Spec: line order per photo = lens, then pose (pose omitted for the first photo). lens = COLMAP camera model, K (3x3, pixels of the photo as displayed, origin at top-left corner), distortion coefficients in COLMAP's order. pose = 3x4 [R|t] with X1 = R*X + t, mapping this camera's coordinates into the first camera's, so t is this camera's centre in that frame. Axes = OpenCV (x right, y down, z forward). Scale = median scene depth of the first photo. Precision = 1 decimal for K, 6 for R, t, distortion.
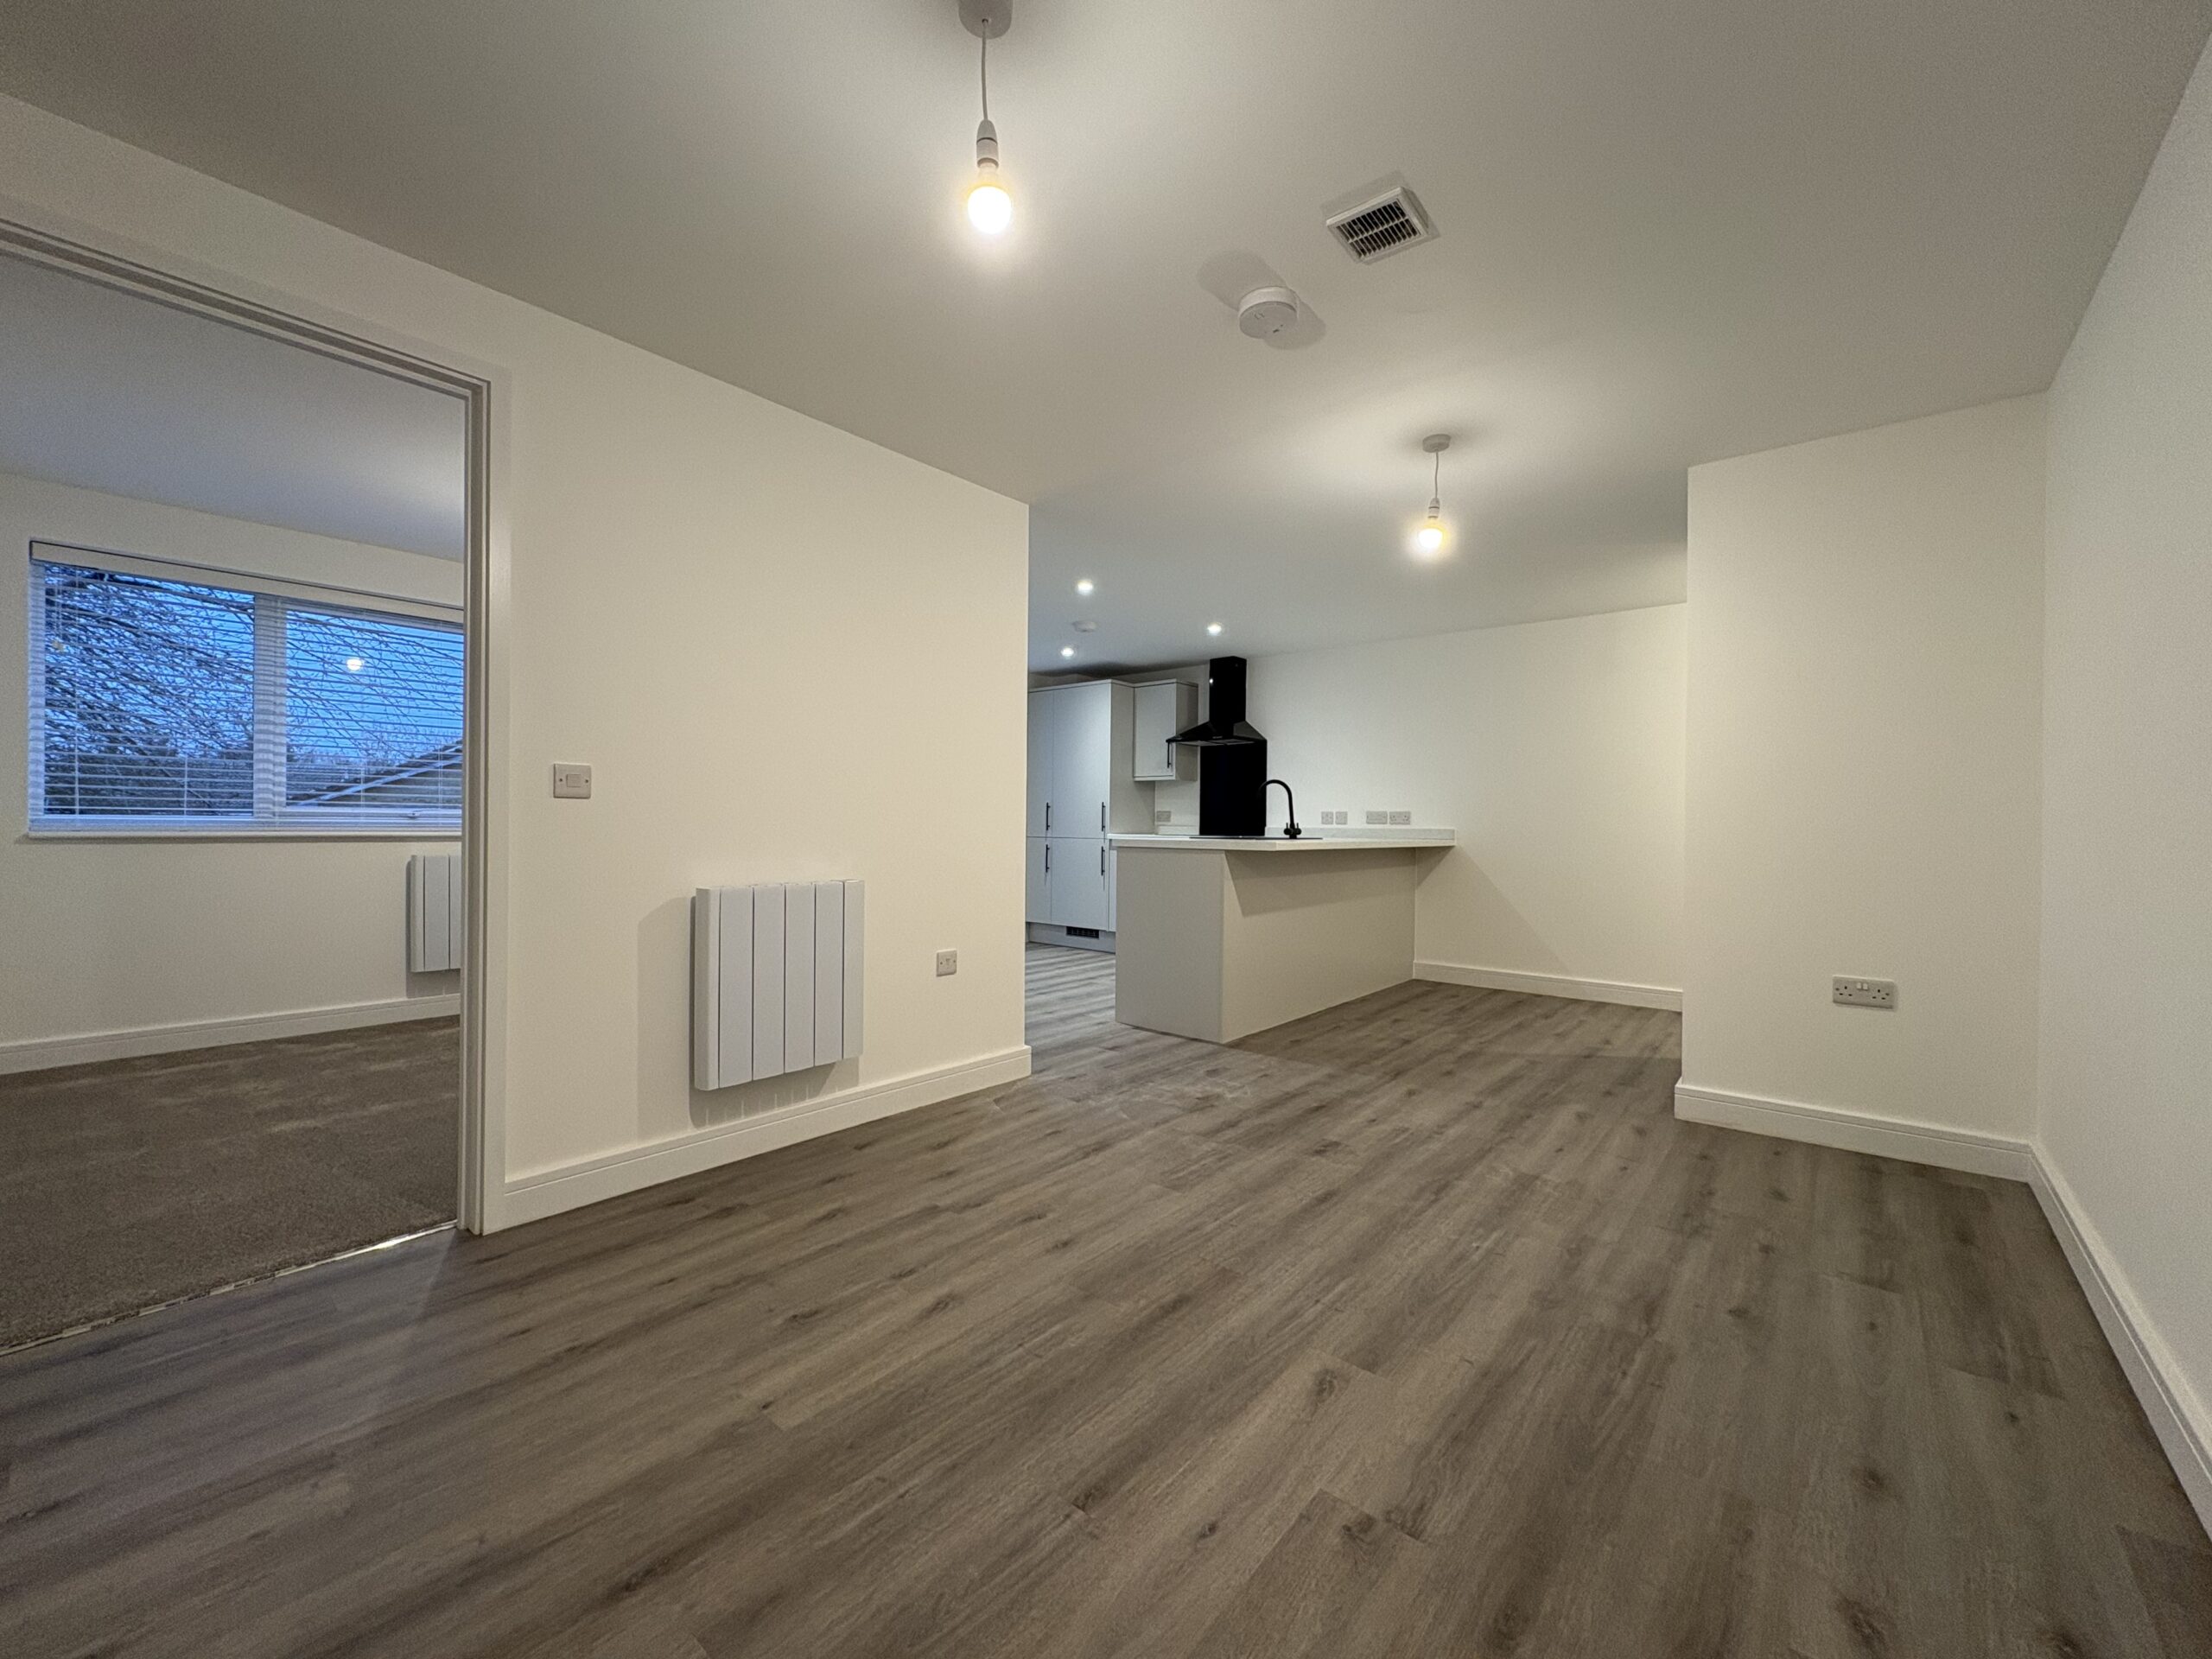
lens RADIAL K [[882.9, 0, 1106.7], [0, 882.9, 830.8], [0, 0, 1]] dist [-0.000658, 0.000377]
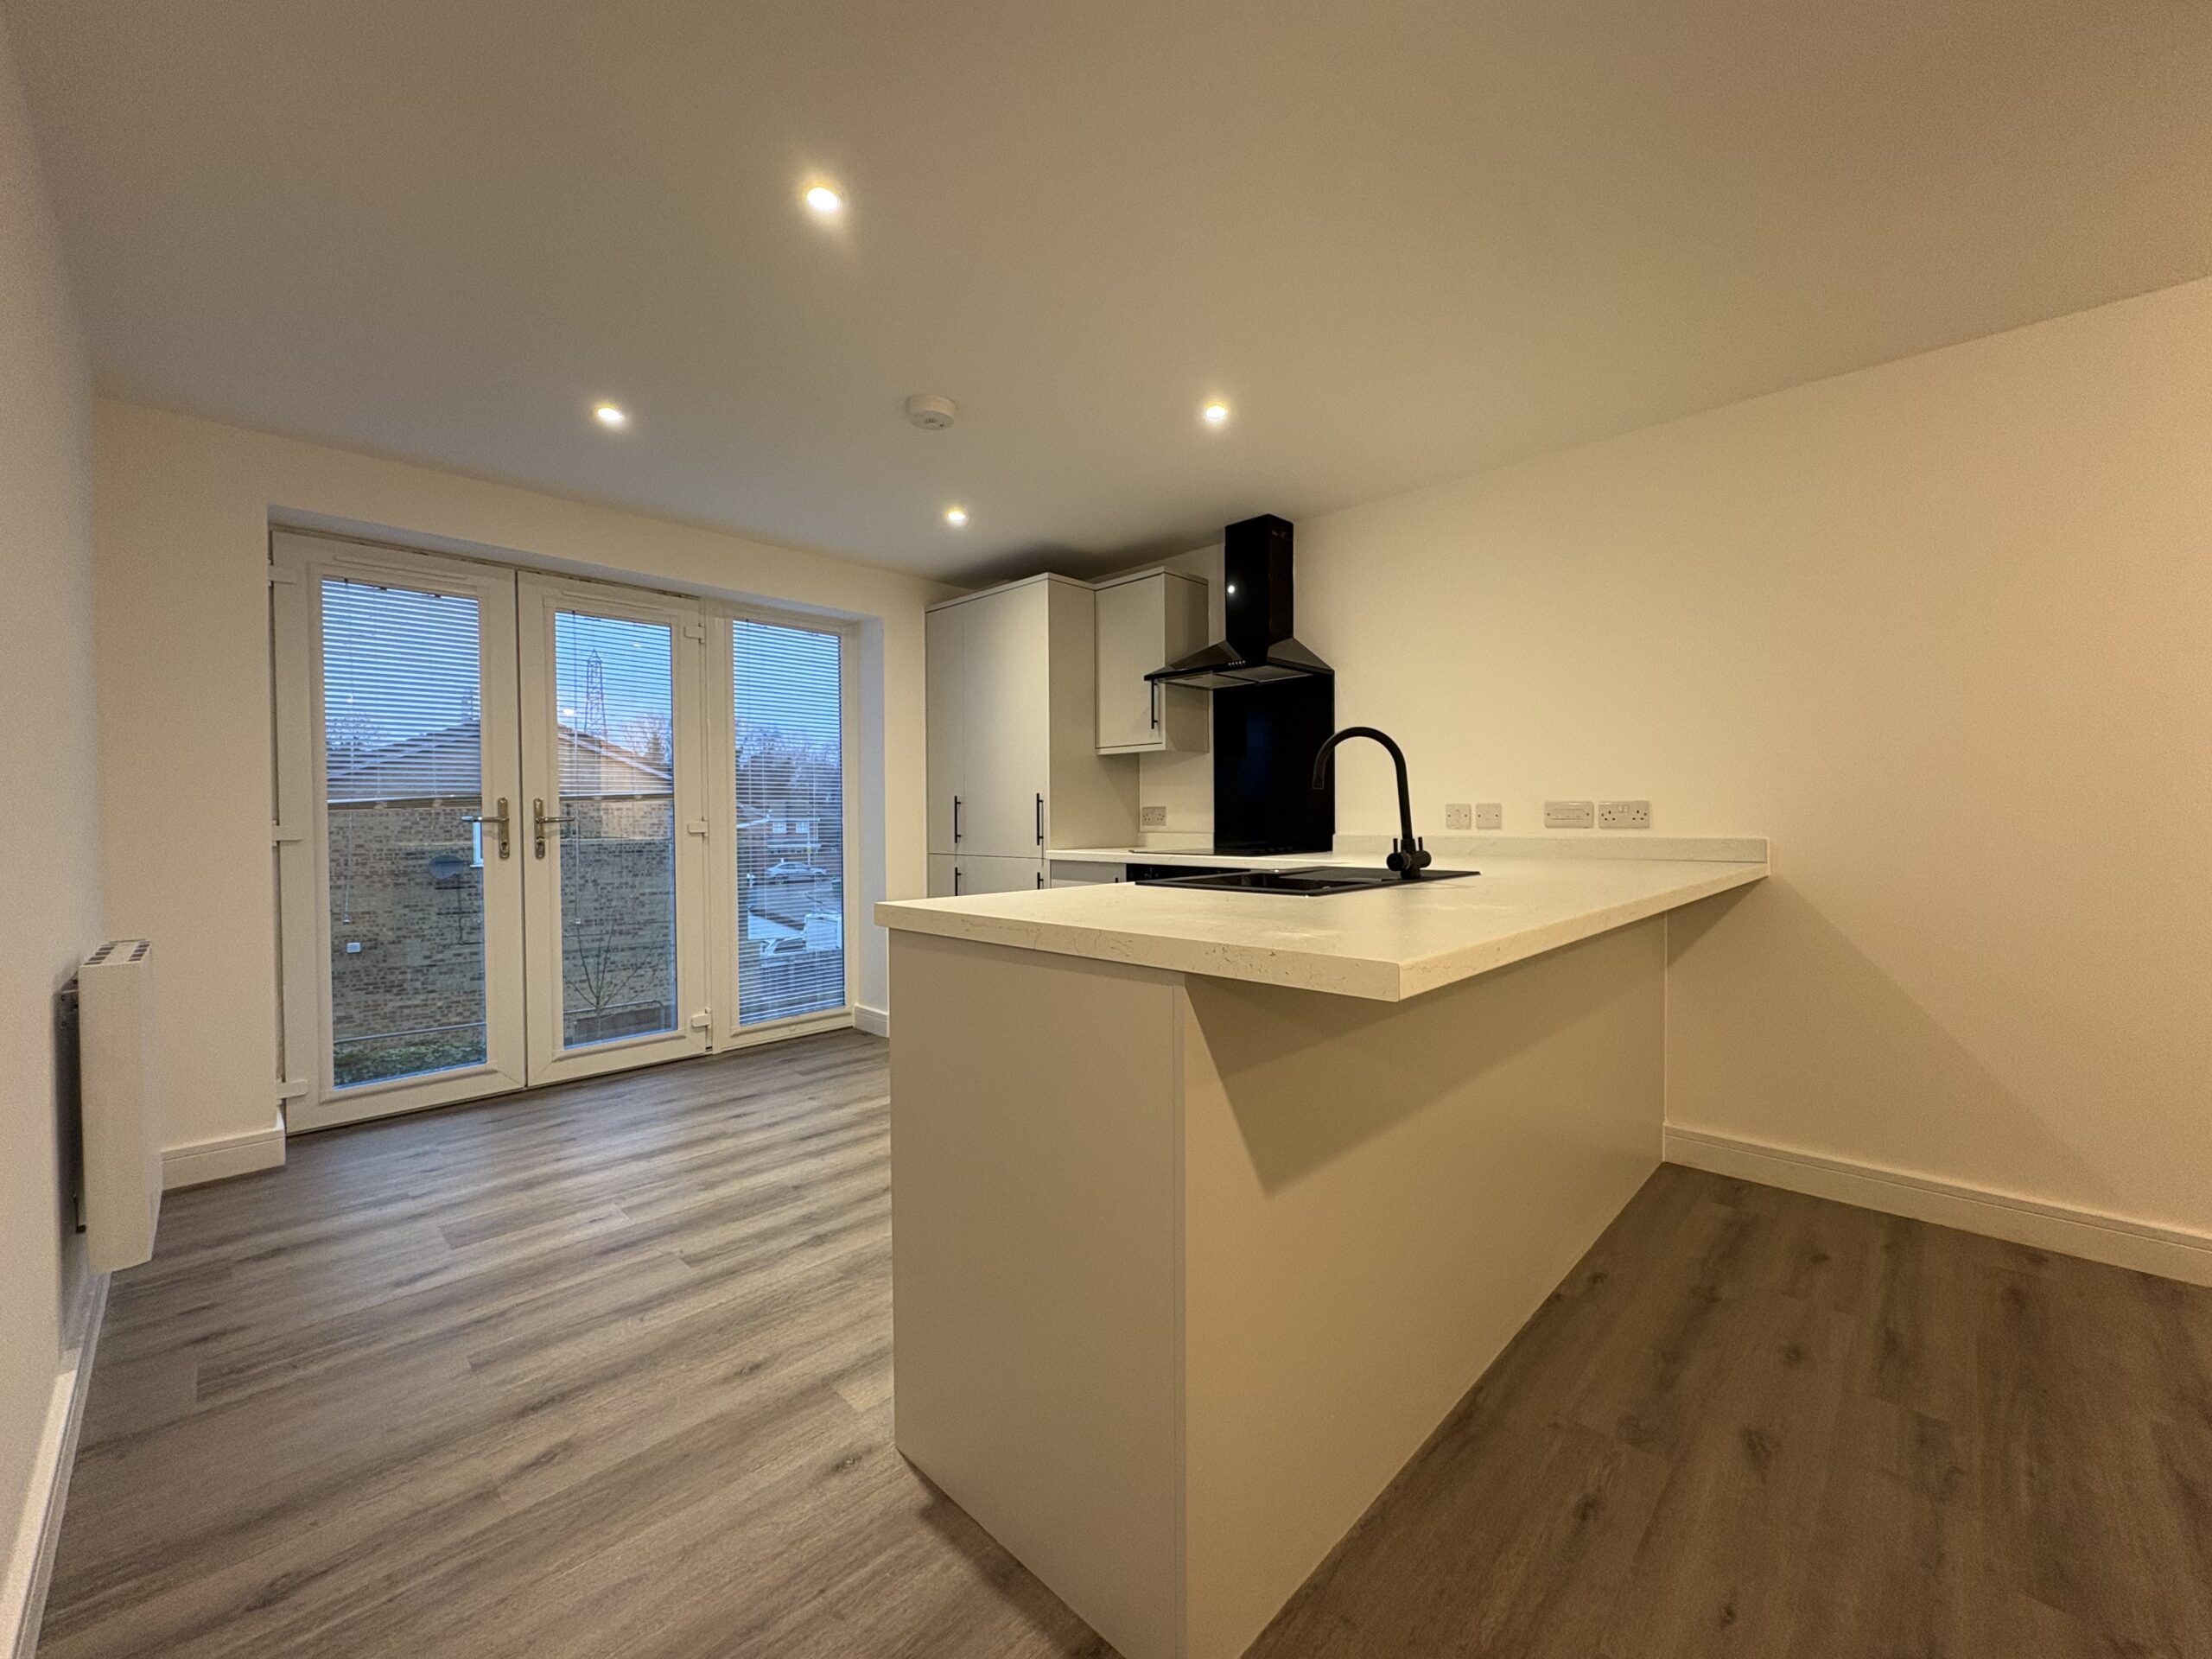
lens RADIAL K [[882.9, 0, 1118.6], [0, 882.9, 815.9], [0, 0, 1]] dist [-0.000658, 0.000377]
pose [[0.998176, -0.015626, -0.058320, 0.180517], [0.015077, 0.999838, -0.009836, -0.026475], [0.058464, 0.008939, 0.998249, 1.022643]]
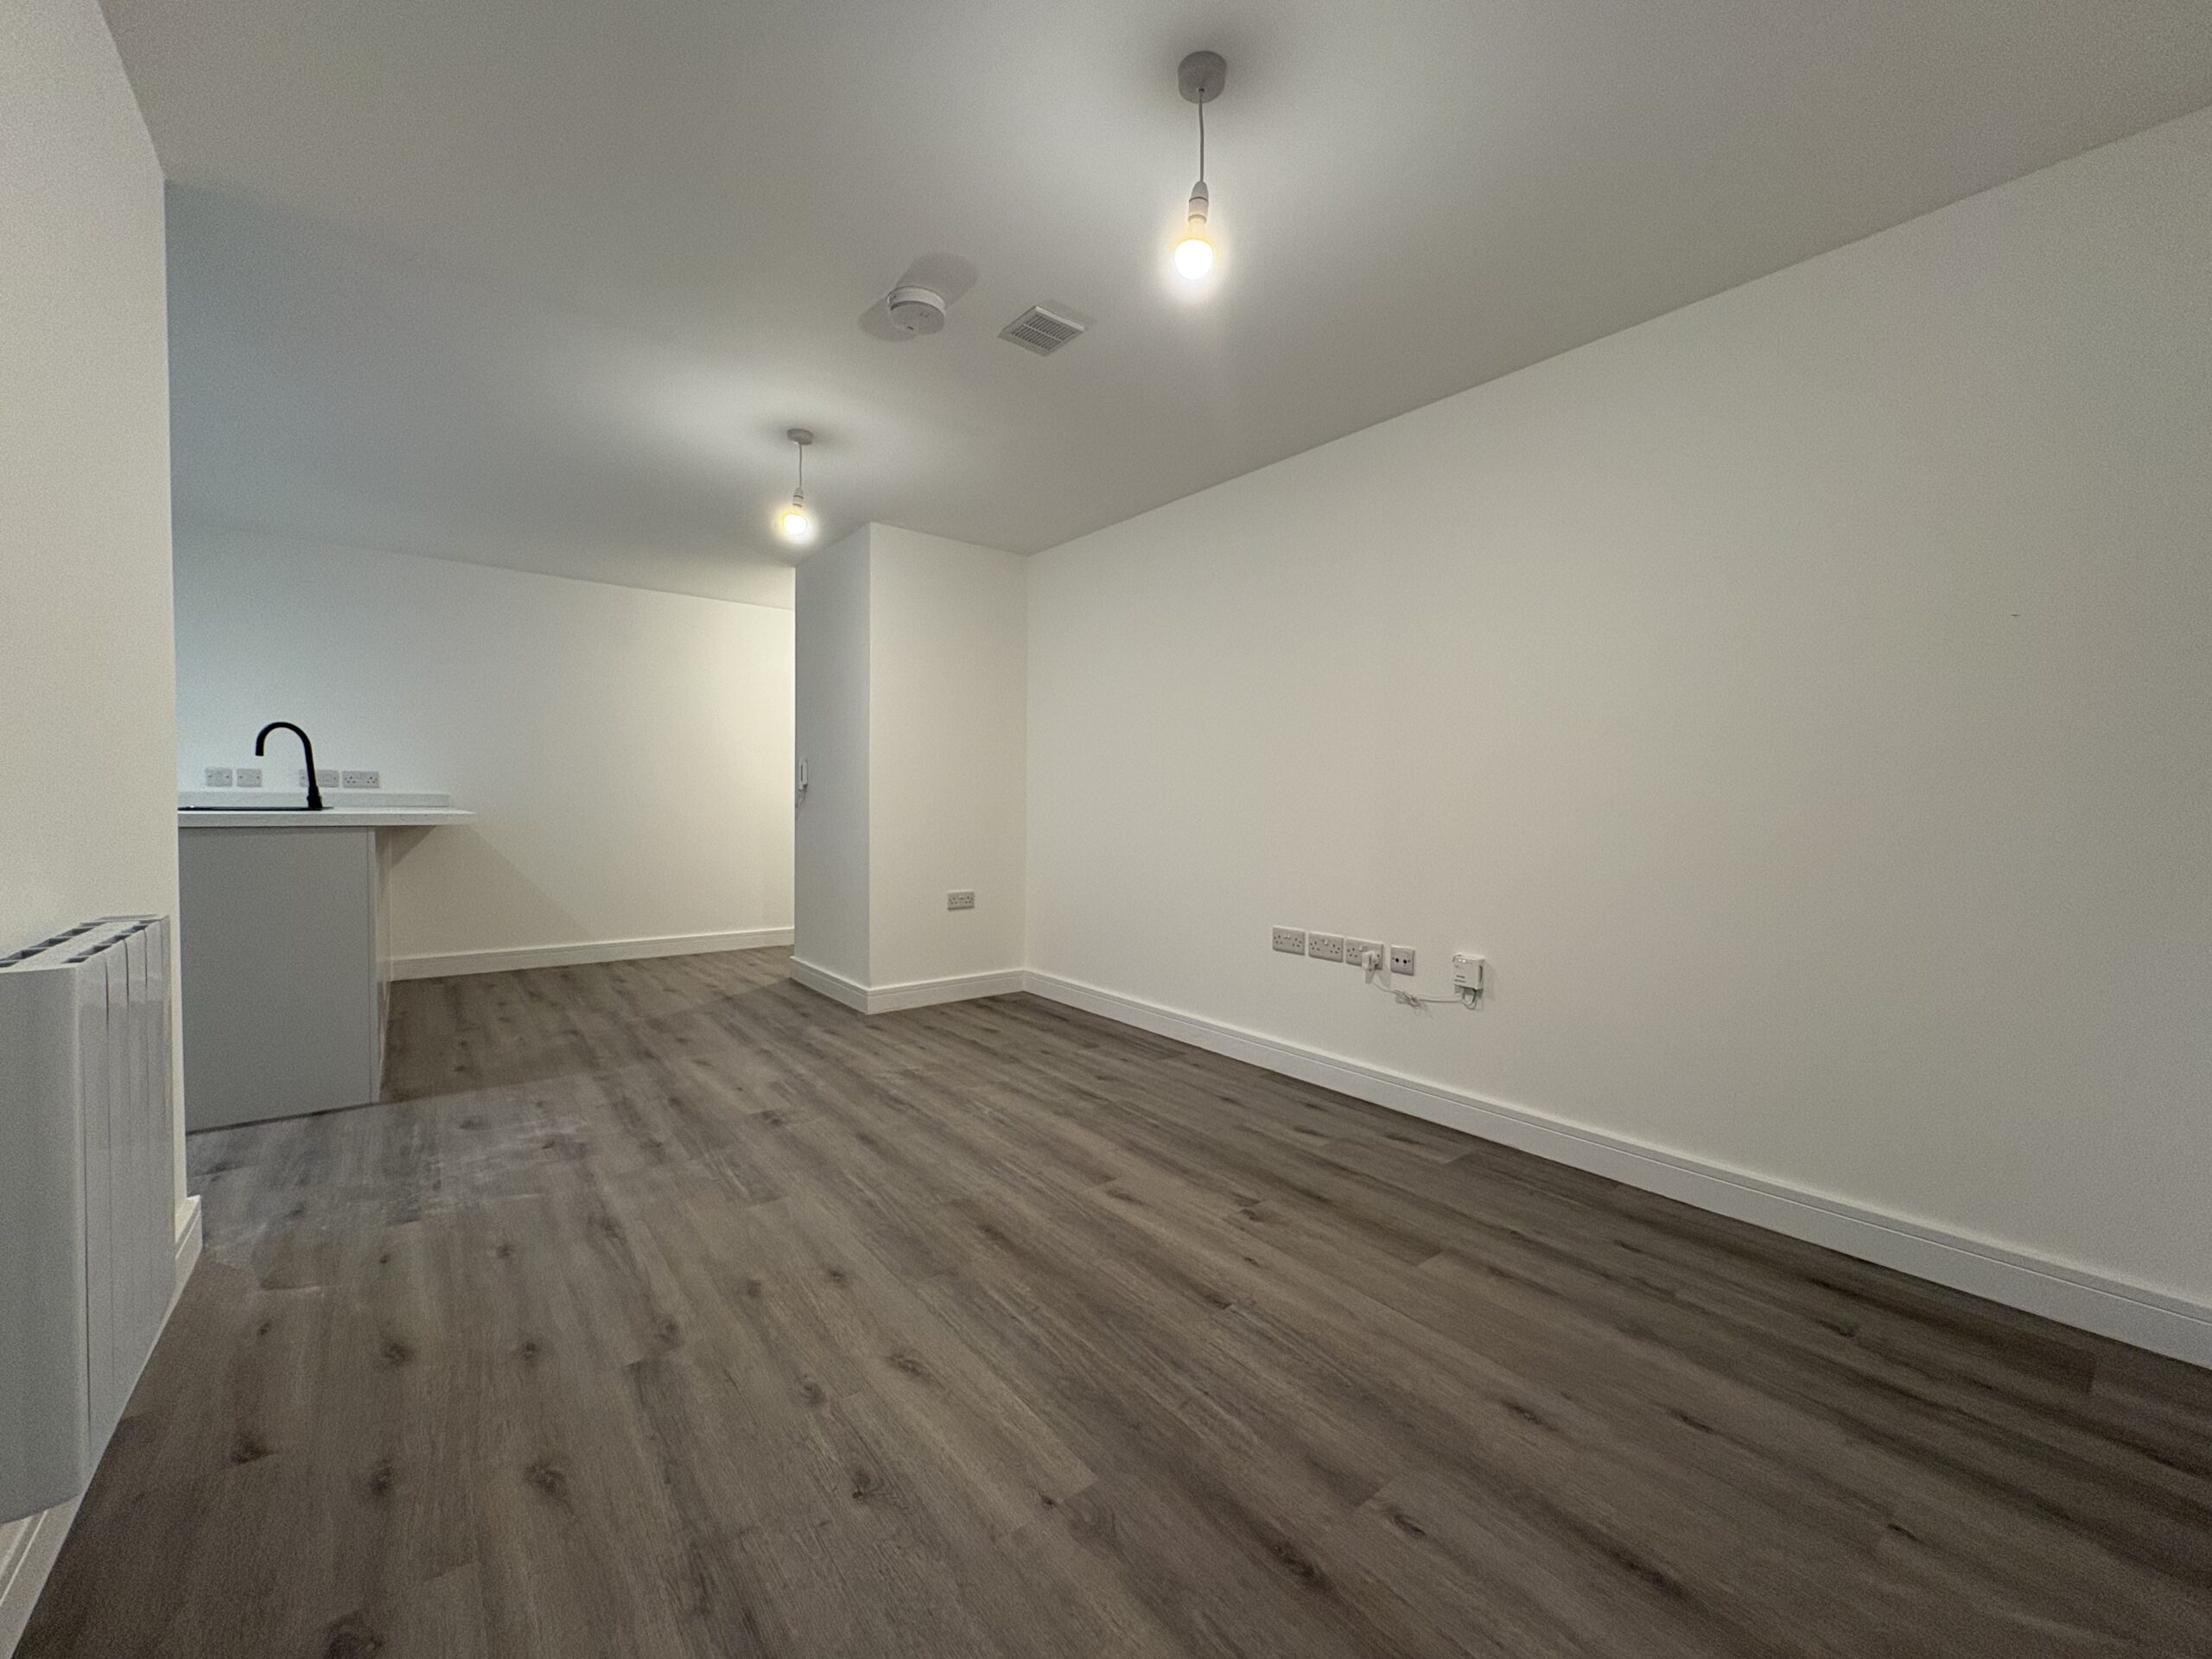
lens RADIAL K [[882.9, 0, 1109.8], [0, 882.9, 829.2], [0, 0, 1]] dist [-0.000658, 0.000377]
pose [[0.190923, -0.037748, 0.980879, -0.603772], [-0.003673, 0.999226, 0.039169, -0.007255], [-0.981598, -0.011081, 0.190636, 0.410246]]
